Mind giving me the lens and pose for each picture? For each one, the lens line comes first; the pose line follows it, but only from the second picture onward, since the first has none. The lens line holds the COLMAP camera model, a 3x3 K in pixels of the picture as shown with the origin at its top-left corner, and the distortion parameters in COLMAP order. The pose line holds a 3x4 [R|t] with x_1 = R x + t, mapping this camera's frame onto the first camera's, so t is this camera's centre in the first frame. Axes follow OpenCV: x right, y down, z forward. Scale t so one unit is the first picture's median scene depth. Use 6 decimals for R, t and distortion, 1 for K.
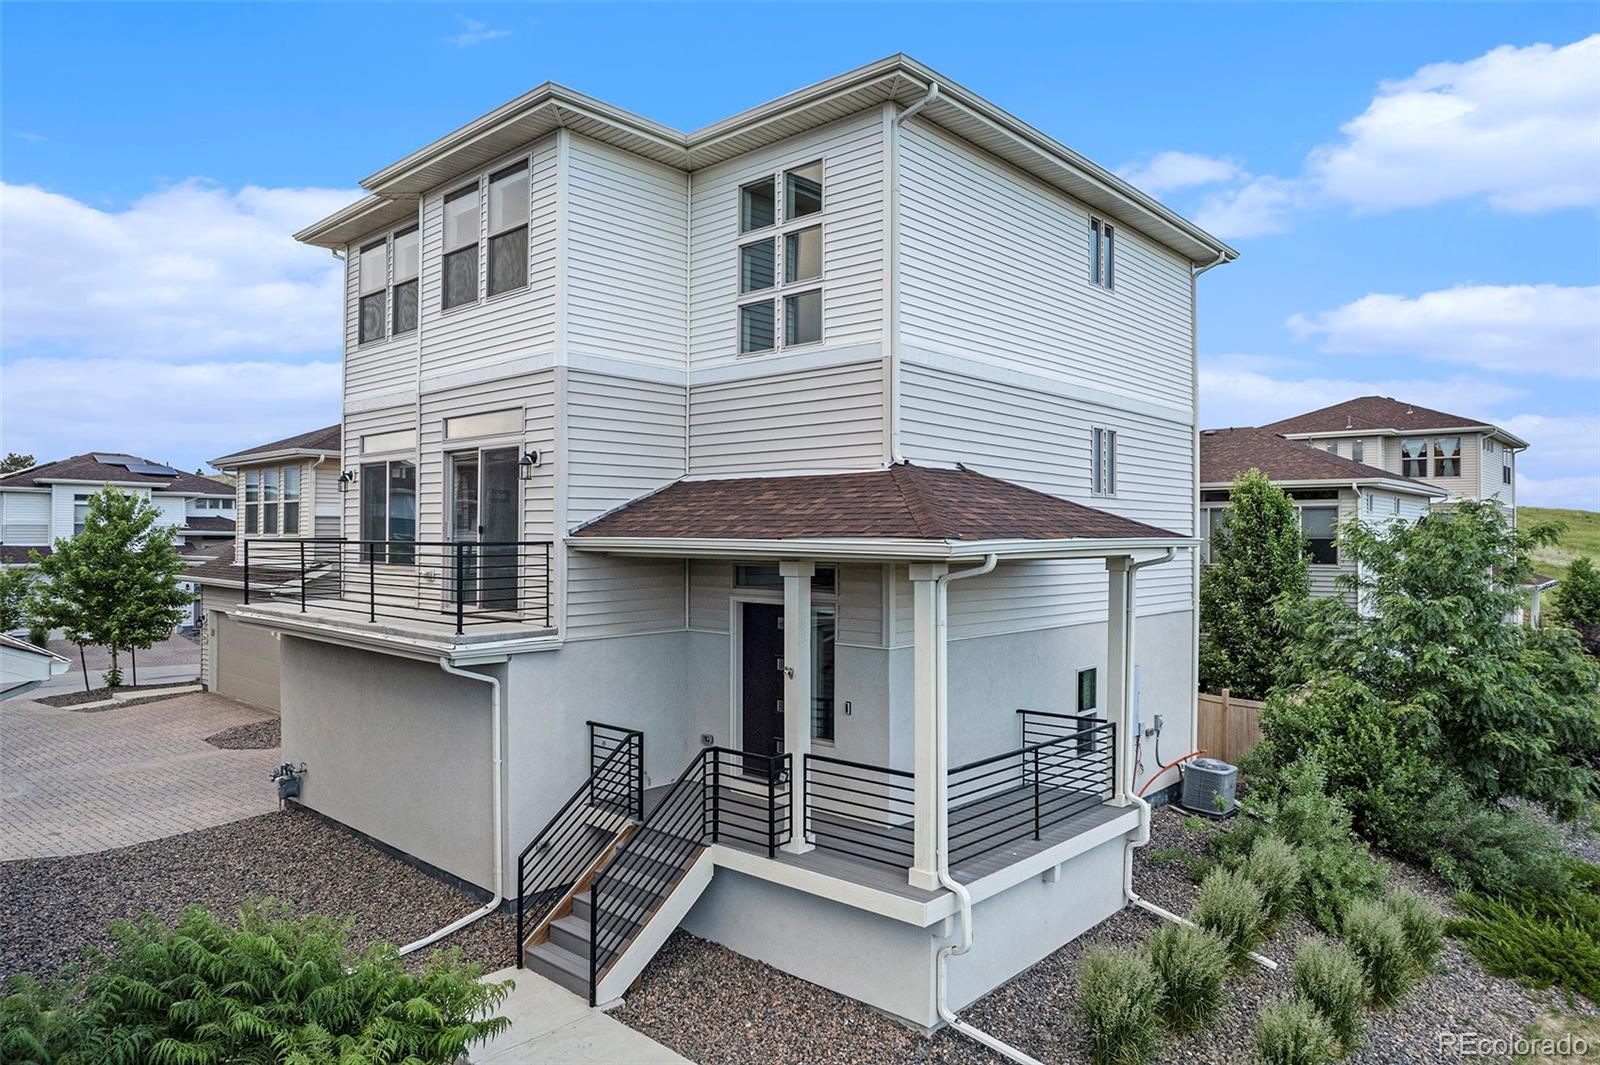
lens RADIAL K [[1015.4, 0, 800.0], [0, 1015.4, 532.5], [0, 0, 1]] dist [-0.082889, 0.083008]
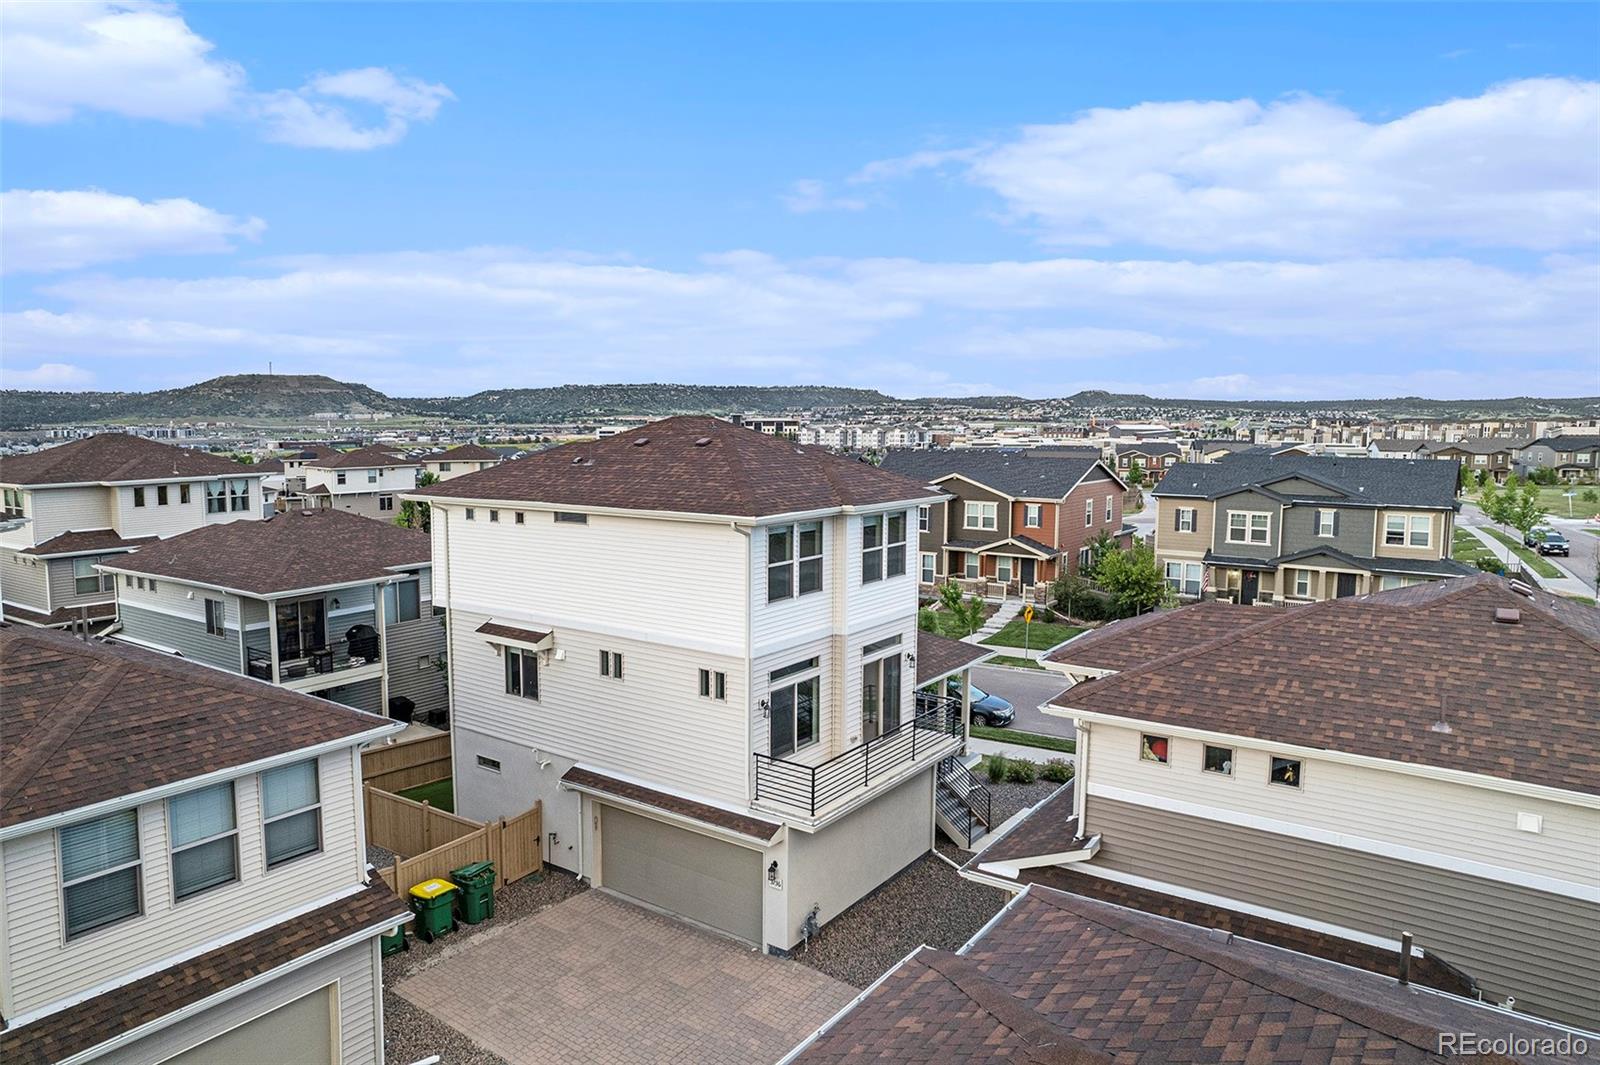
lens RADIAL K [[1015.4, 0, 800.0], [0, 1015.4, 532.5], [0, 0, 1]] dist [-0.082889, 0.083008]
pose [[-0.126343, -0.120988, 0.984581, -0.680843], [-0.020514, 0.992641, 0.119346, -0.194216], [-0.991775, -0.005120, -0.127895, 0.459553]]
